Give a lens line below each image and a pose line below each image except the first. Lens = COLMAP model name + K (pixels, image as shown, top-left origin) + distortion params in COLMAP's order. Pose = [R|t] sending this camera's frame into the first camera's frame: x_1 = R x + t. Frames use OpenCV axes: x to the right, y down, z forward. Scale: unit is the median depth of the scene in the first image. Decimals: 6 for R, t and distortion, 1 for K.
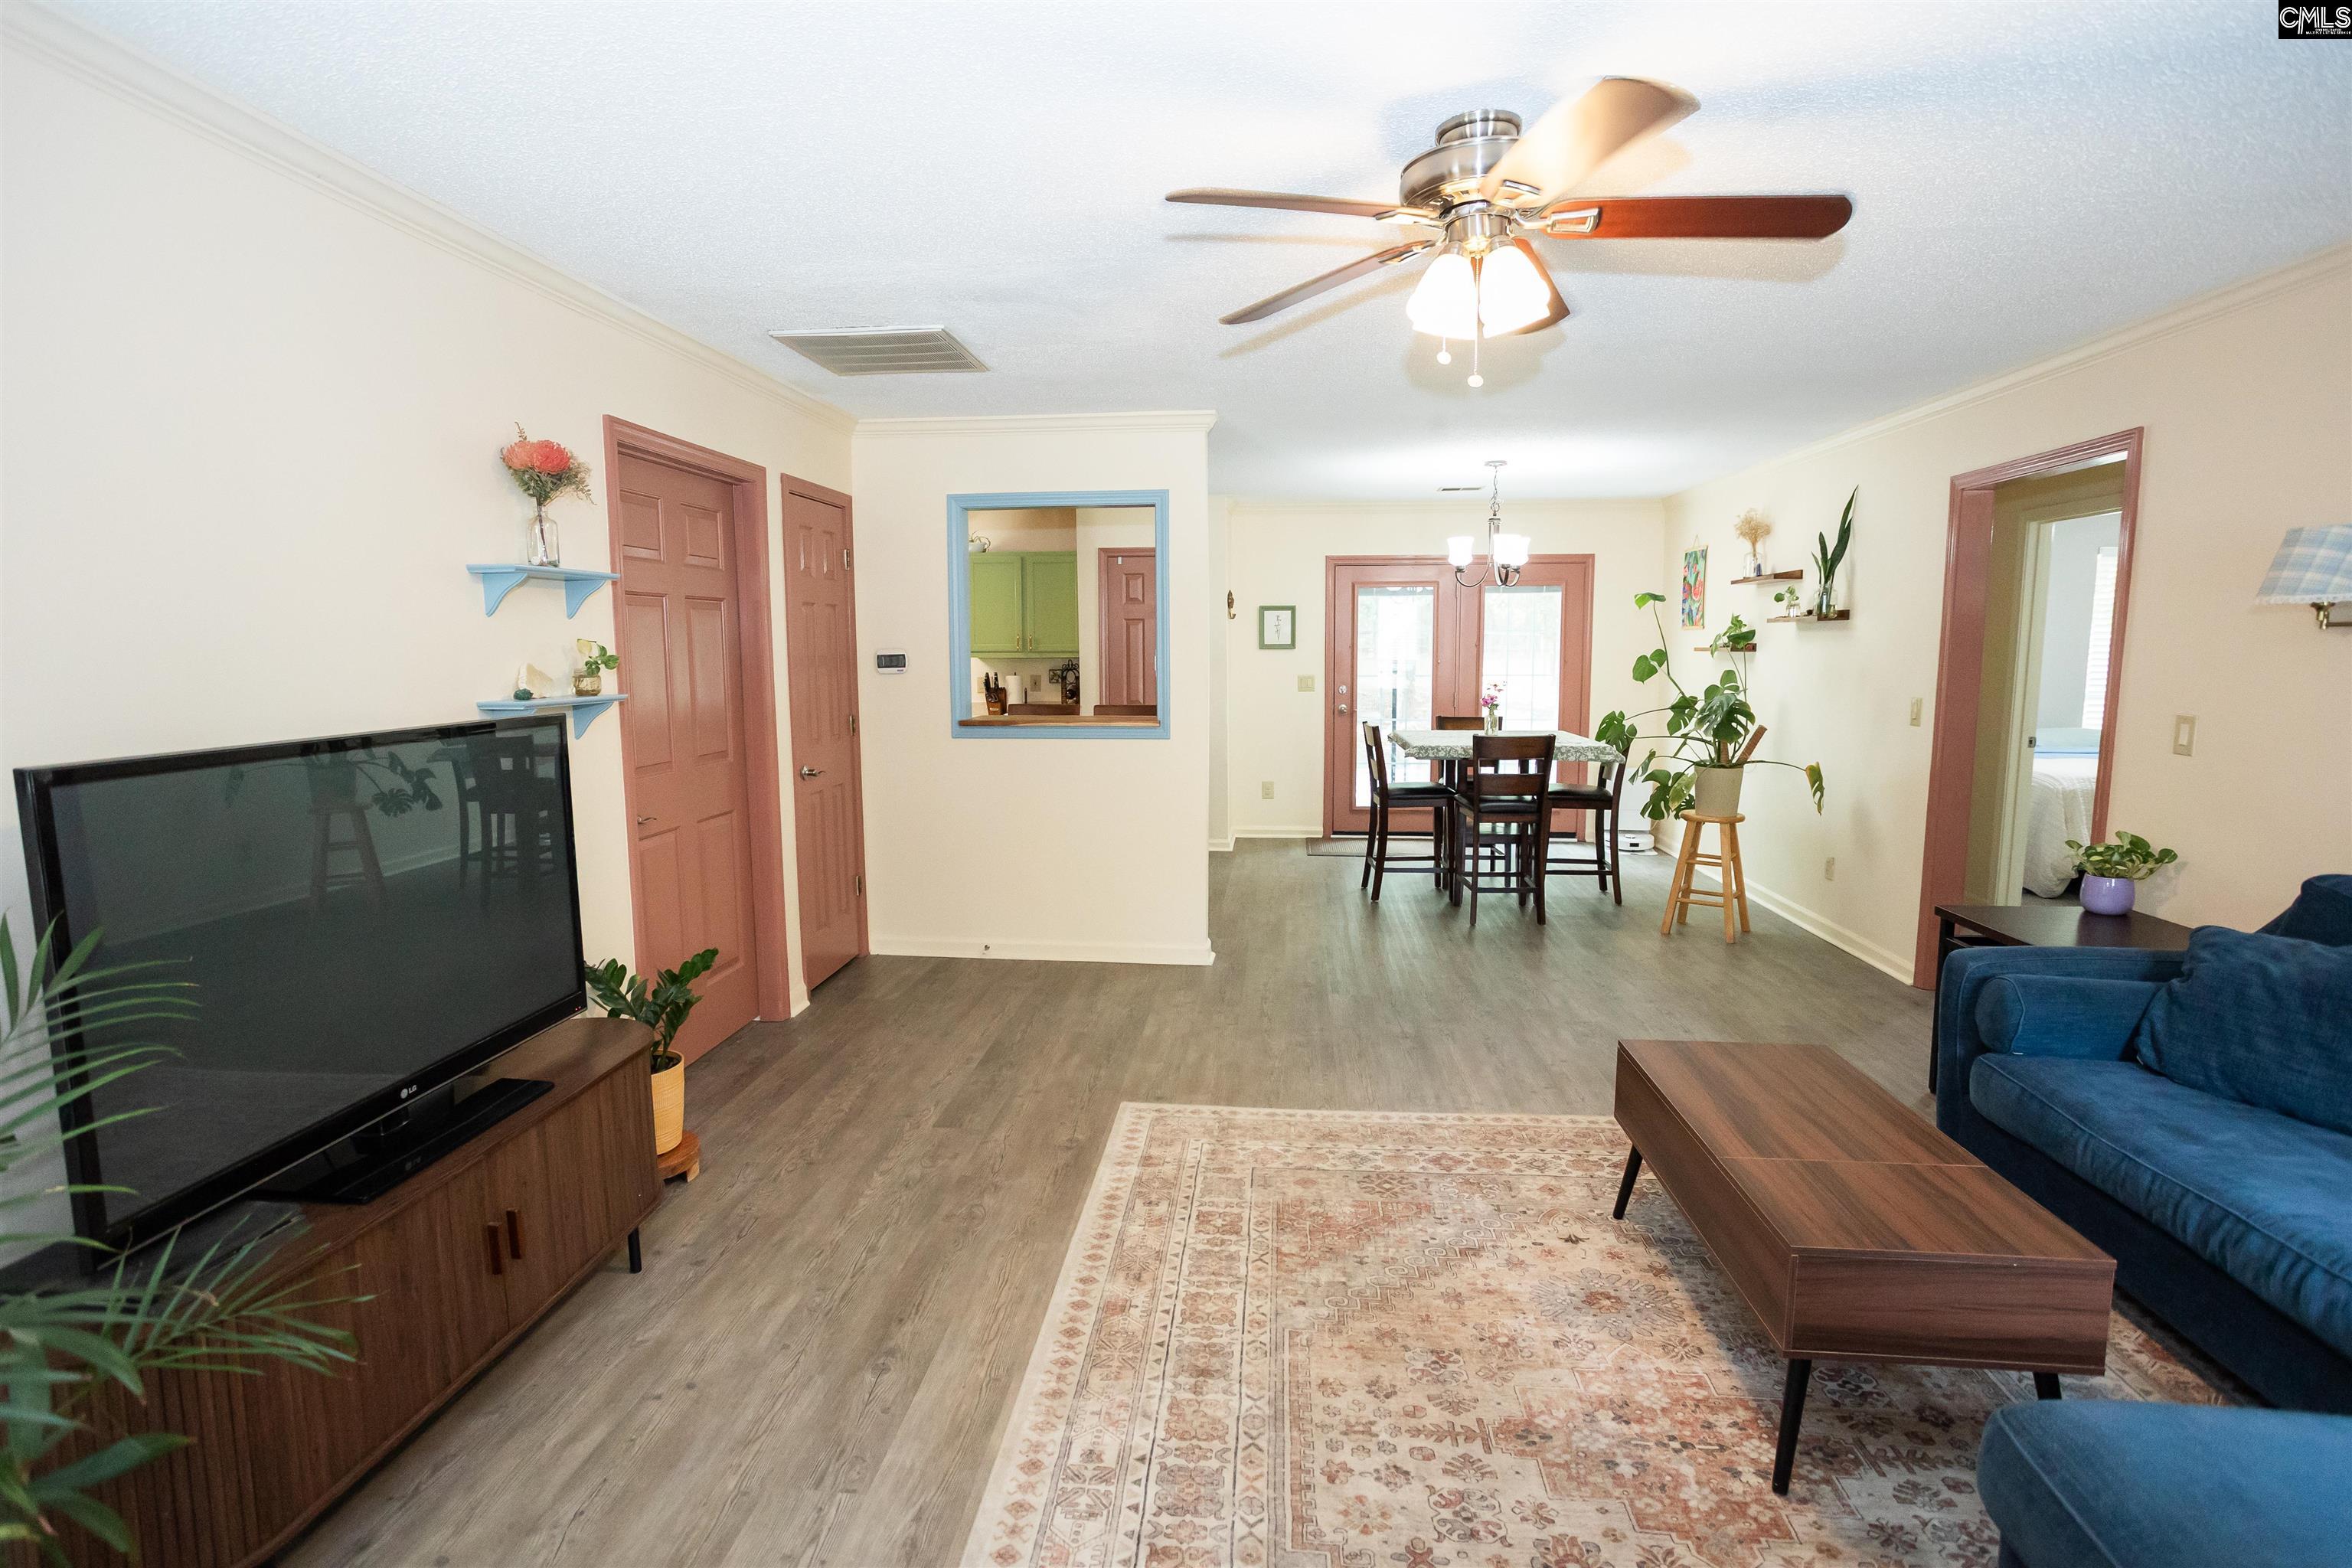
lens RADIAL K [[1162.7, 0, 1153.1], [0, 1162.7, 784.1], [0, 0, 1]] dist [-0.062743, 0.041325]
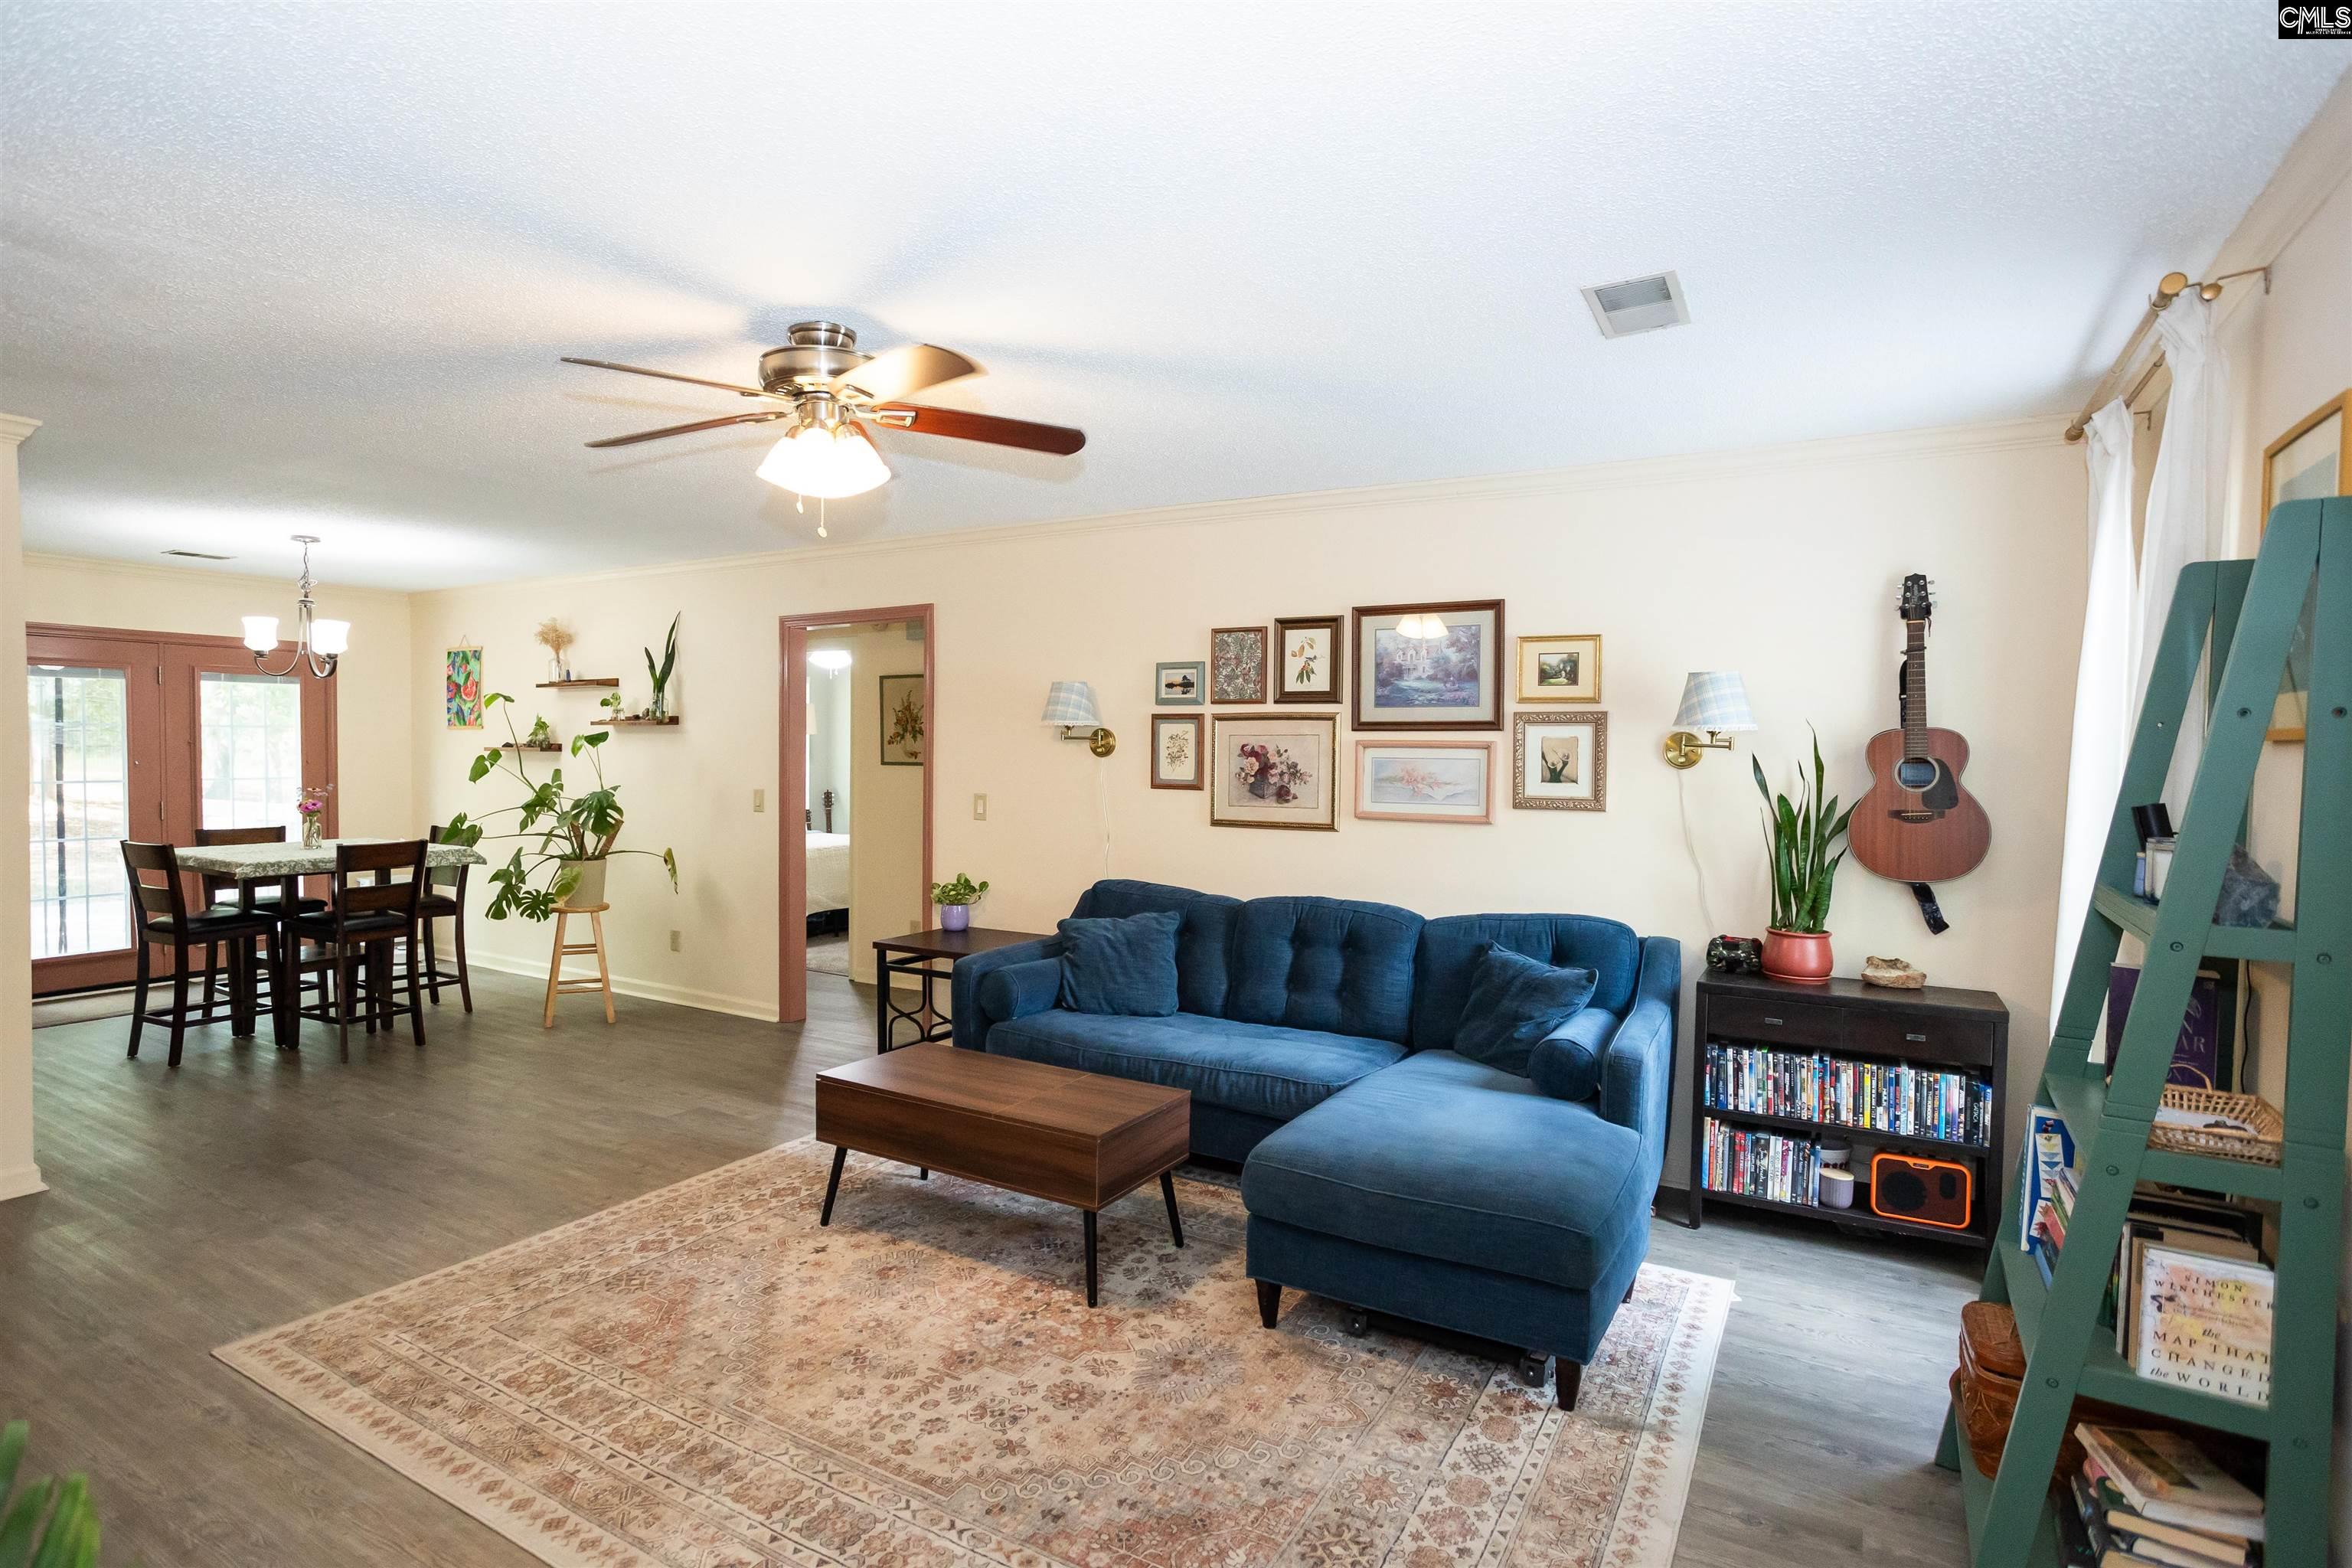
lens RADIAL K [[1215.6, 0, 1116.2], [0, 1215.6, 789.8], [0, 0, 1]] dist [-0.067446, 0.048341]
pose [[0.430063, -0.020917, 0.902557, -0.498878], [0.096259, 0.995095, -0.022806, -0.011369], [-0.897653, 0.096687, 0.429967, 0.126848]]
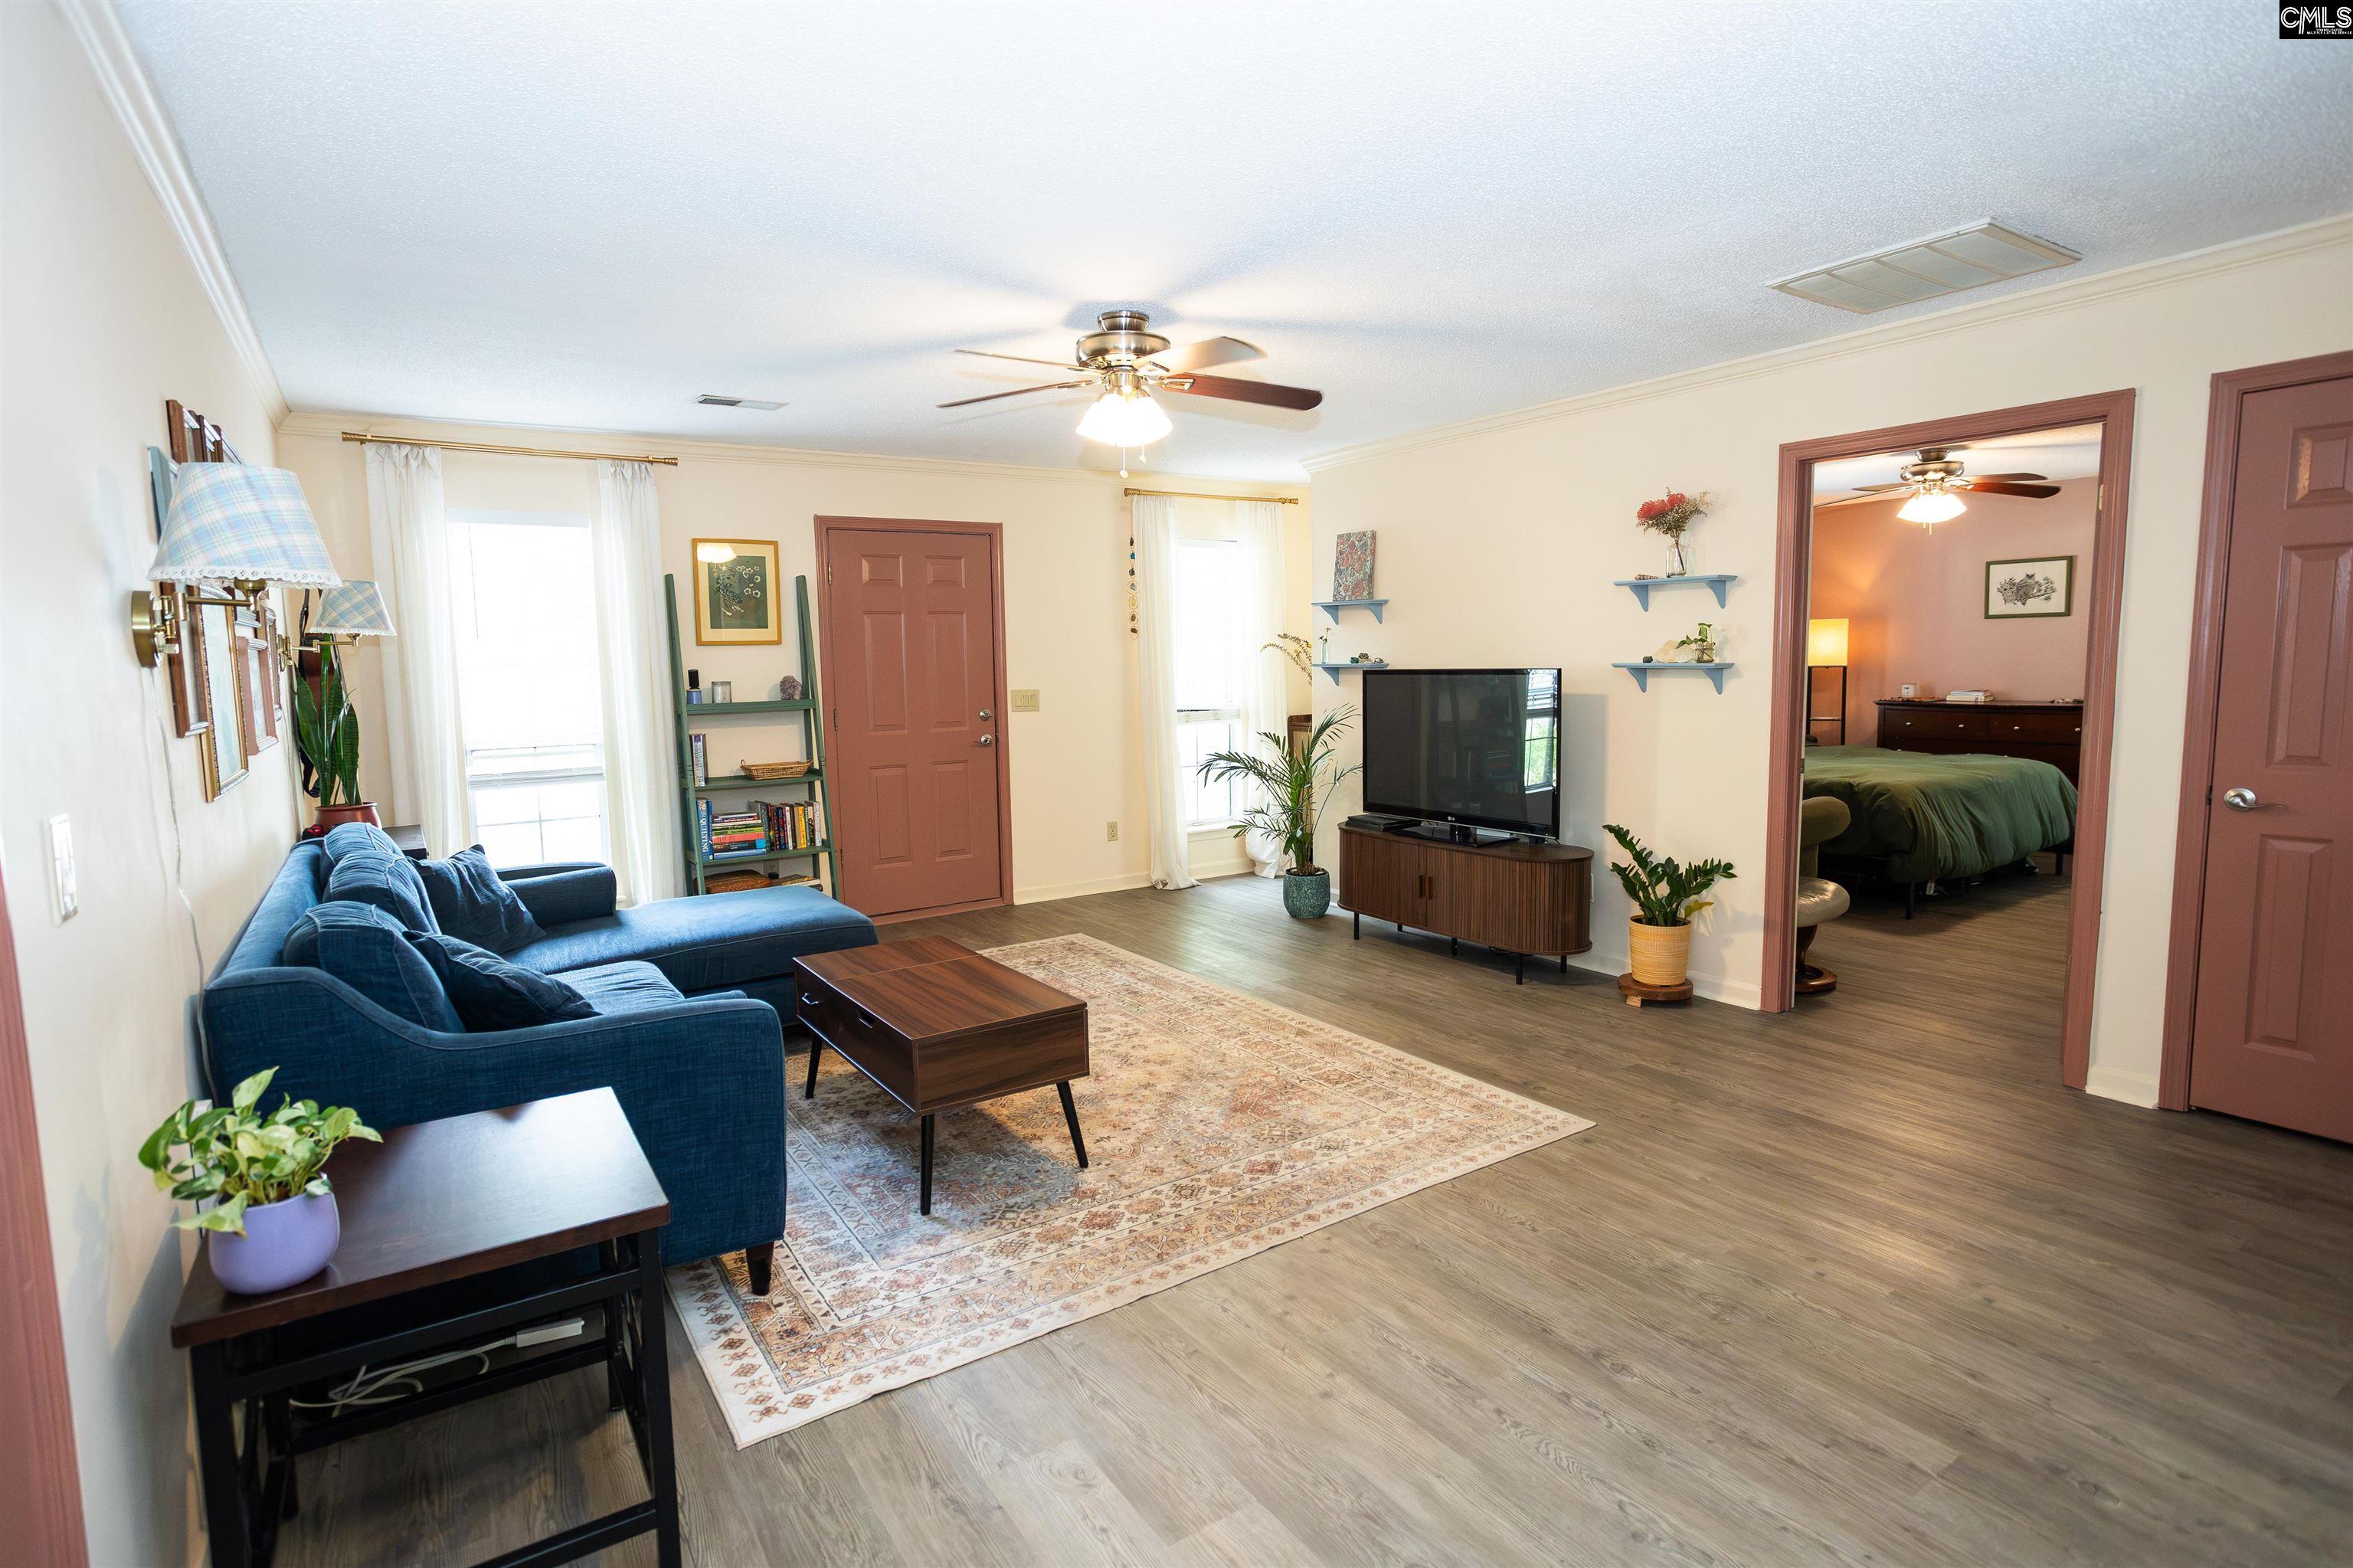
lens RADIAL K [[1163.2, 0, 1153.6], [0, 1163.2, 784.1], [0, 0, 1]] dist [-0.062743, 0.041325]
pose [[-0.770006, 0.093165, -0.631199, 0.868960], [-0.051948, 0.976843, 0.207554, -0.175560], [0.635919, 0.192608, -0.747335, 1.536239]]
